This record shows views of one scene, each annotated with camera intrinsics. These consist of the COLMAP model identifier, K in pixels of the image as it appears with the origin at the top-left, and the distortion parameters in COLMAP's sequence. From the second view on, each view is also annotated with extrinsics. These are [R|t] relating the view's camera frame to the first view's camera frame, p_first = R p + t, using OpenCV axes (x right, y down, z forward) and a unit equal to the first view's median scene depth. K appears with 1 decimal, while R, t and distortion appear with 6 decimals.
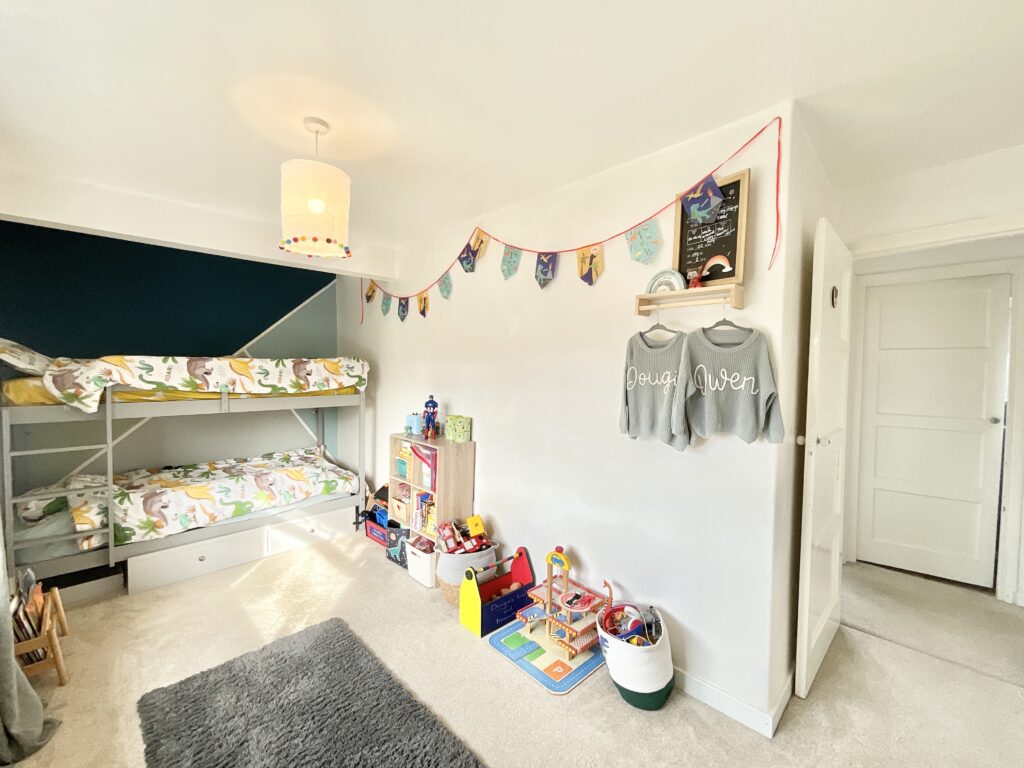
lens RADIAL K [[416.0, 0, 511.1], [0, 416.0, 382.0], [0, 0, 1]] dist [-0.002146, -0.000879]
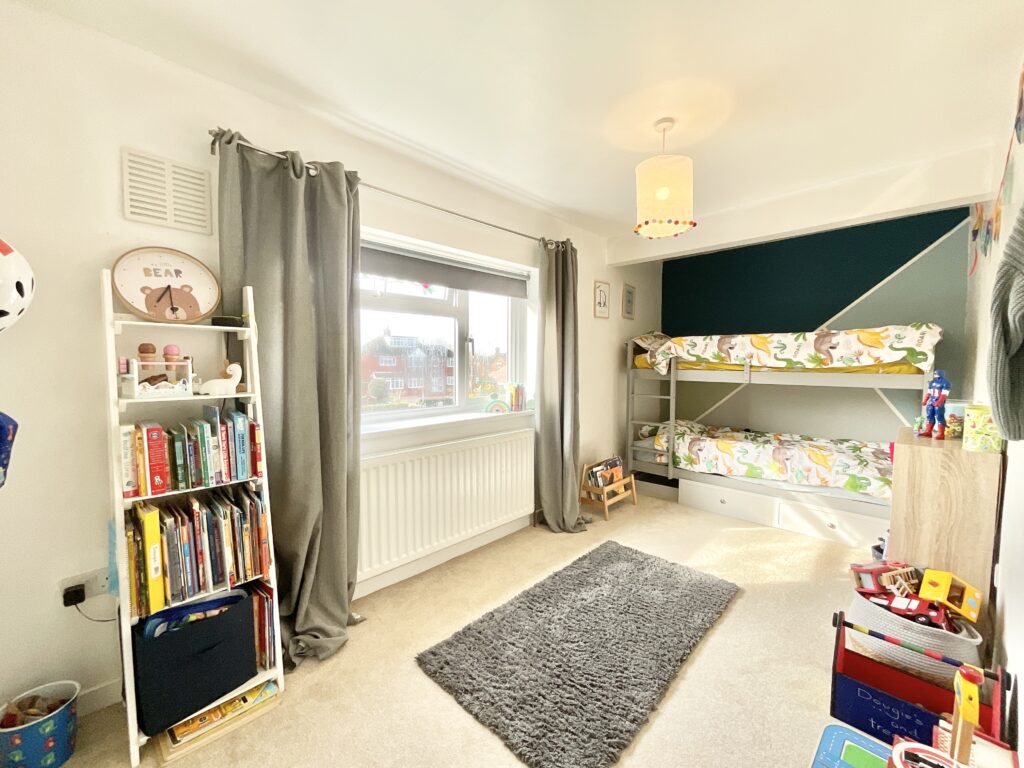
lens RADIAL K [[416.0, 0, 510.1], [0, 416.0, 382.2], [0, 0, 1]] dist [-0.002146, -0.000879]
pose [[0.011203, 0.041684, -0.999068, 0.464630], [-0.035053, 0.998533, 0.041268, 0.050497], [0.999323, 0.034558, 0.012647, 0.362892]]
